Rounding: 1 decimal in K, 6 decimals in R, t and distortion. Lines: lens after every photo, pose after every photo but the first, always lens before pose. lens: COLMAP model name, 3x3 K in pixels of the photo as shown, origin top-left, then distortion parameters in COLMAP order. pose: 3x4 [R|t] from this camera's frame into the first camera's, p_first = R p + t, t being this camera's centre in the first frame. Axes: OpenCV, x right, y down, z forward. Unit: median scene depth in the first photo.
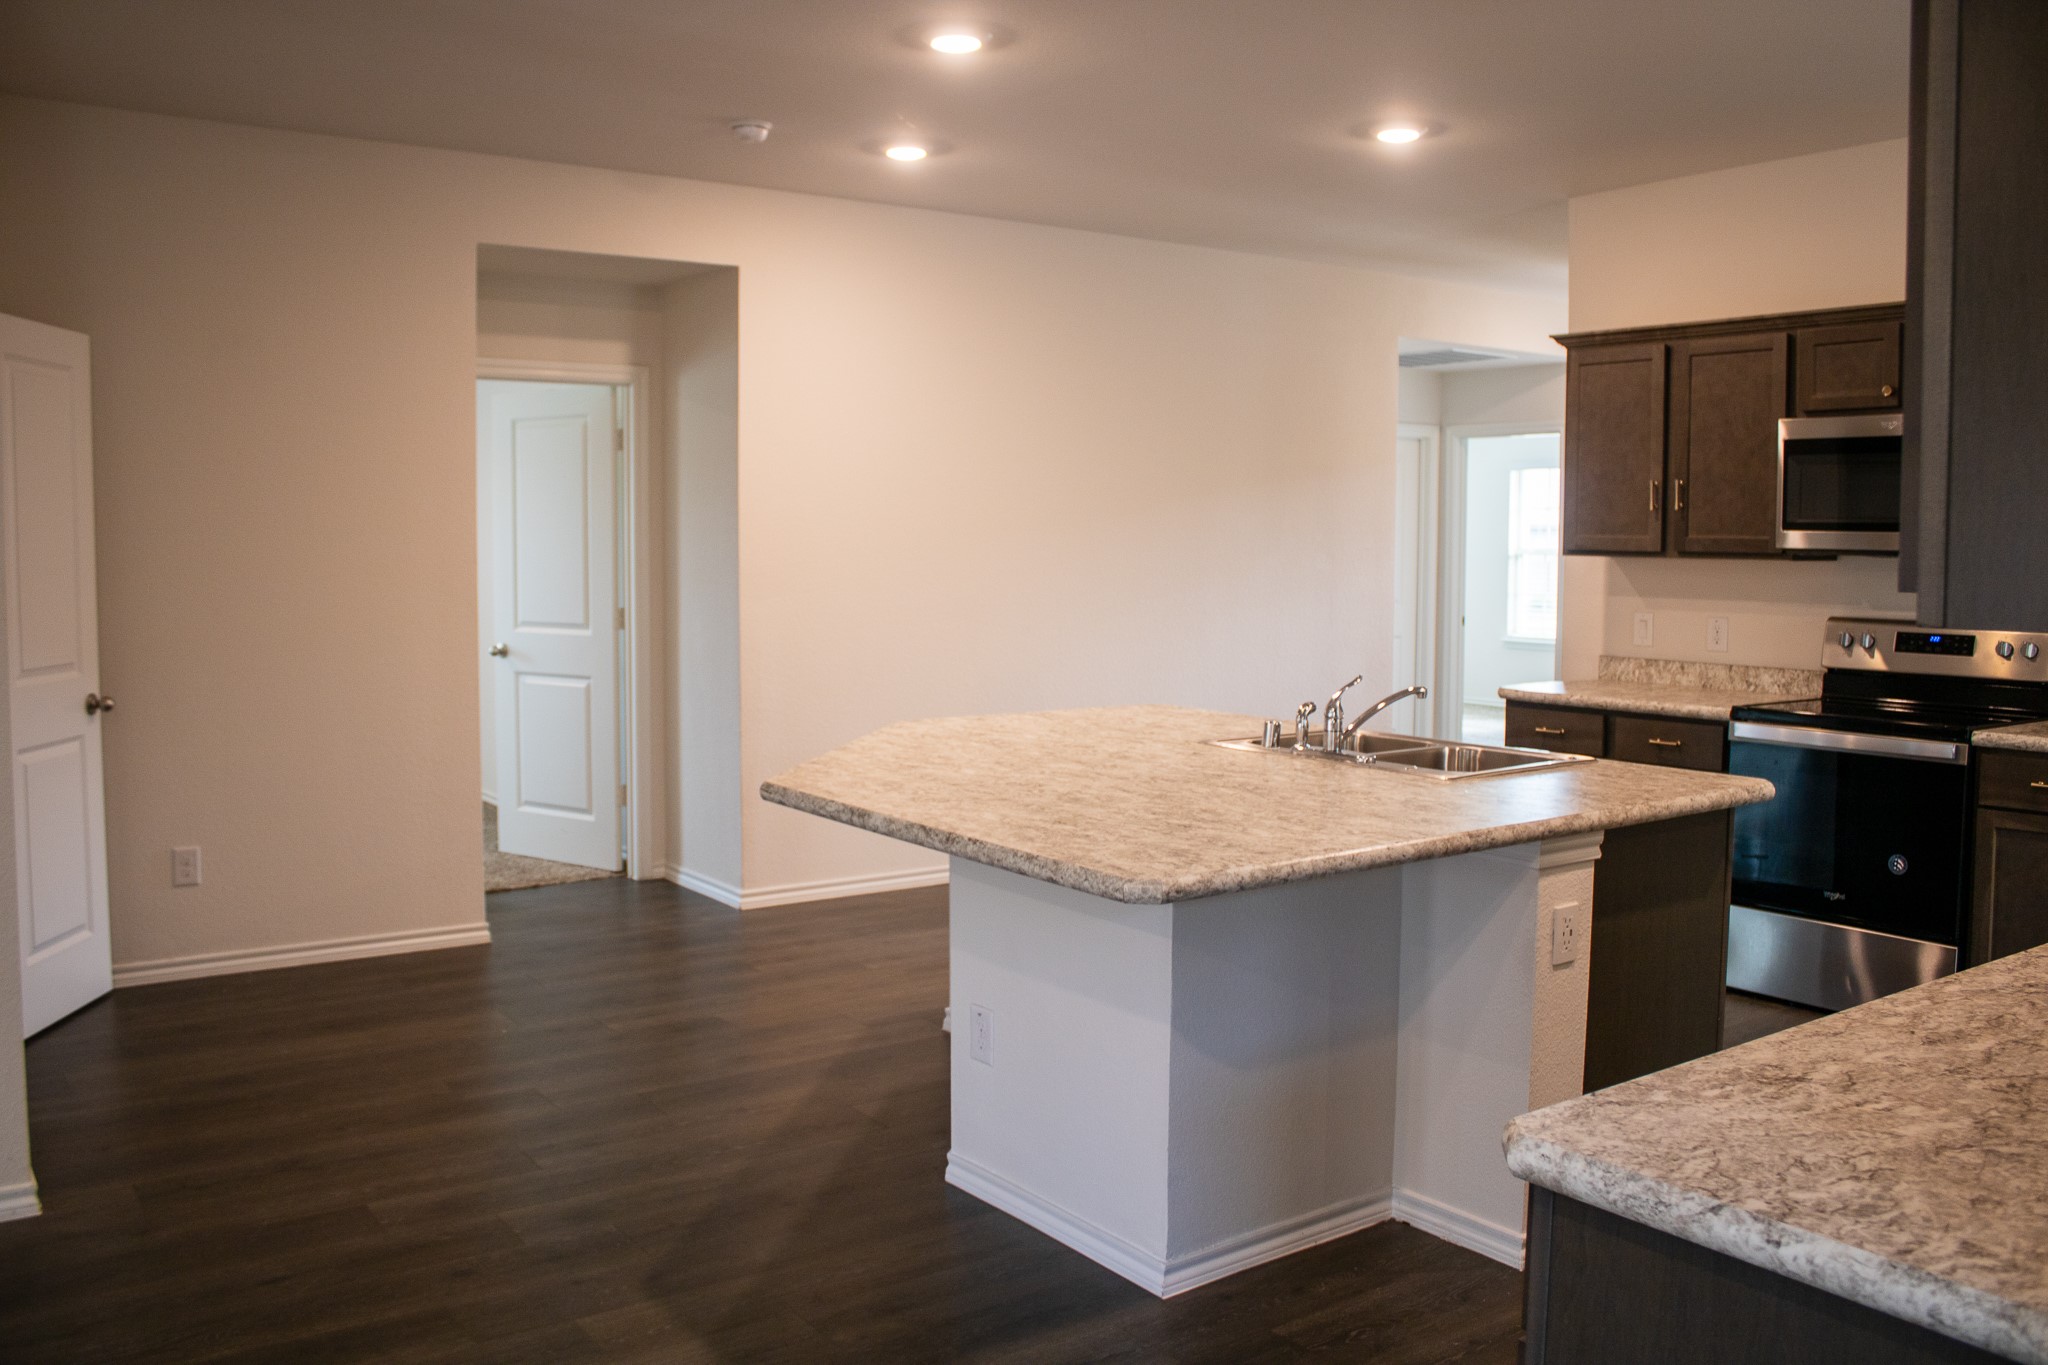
lens RADIAL K [[1684.0, 0, 1024.0], [0, 1684.0, 678.1], [0, 0, 1]] dist [-0.040402, 0.001296]
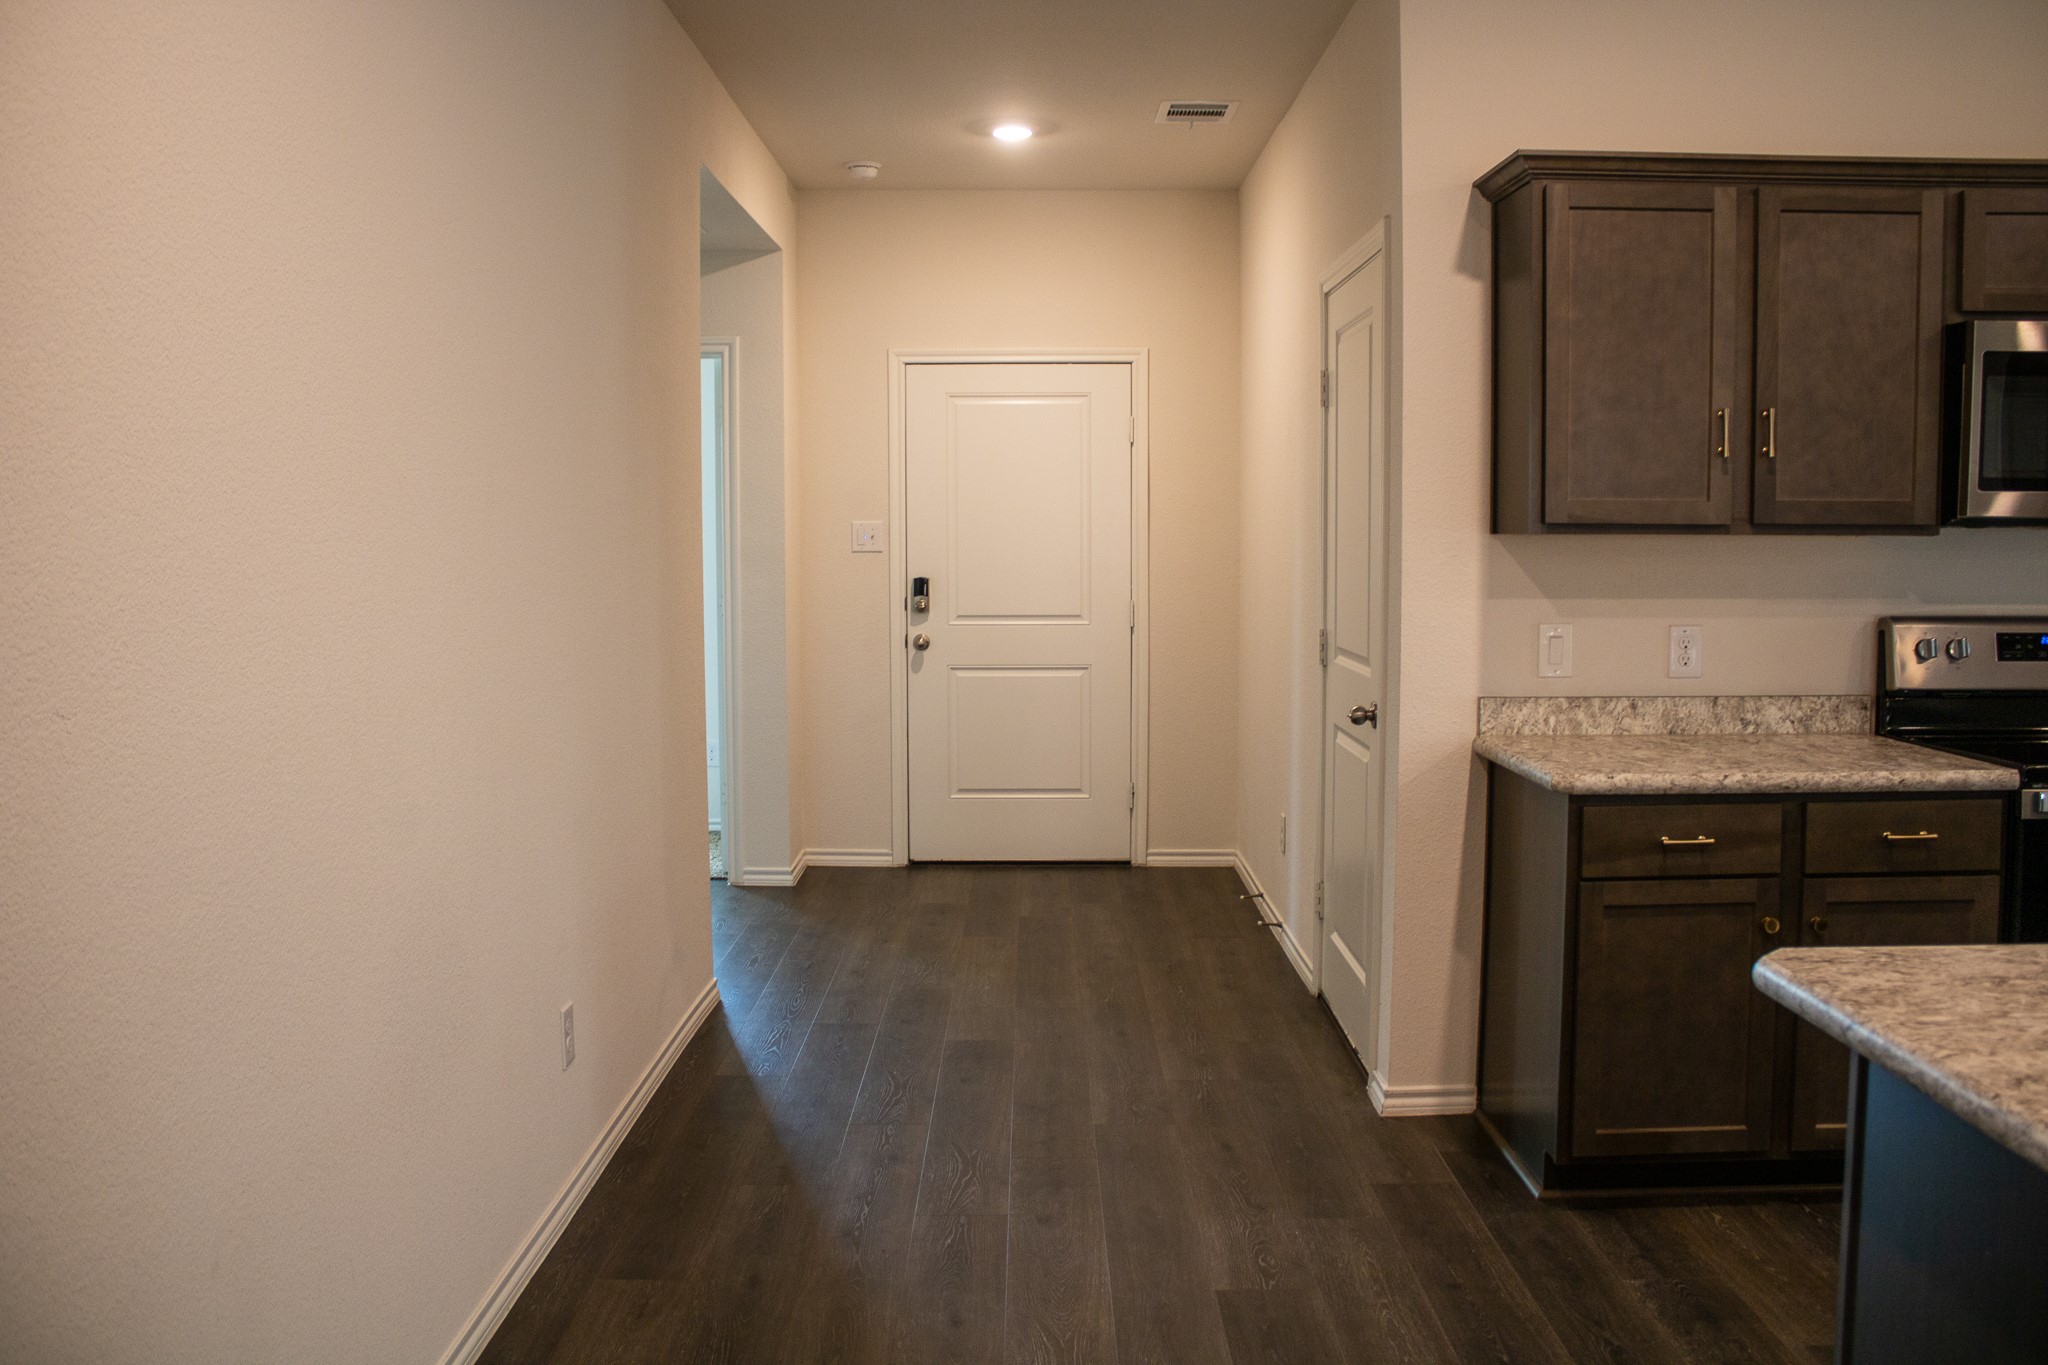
lens RADIAL K [[1897.8, 0, 1025.9], [0, 1897.8, 685.8], [0, 0, 1]] dist [-0.049004, 0.000000]
pose [[0.581815, -0.082160, 0.809161, -0.332424], [0.073734, 0.996116, 0.048125, -0.068000], [-0.809972, 0.031663, 0.585613, 0.793215]]
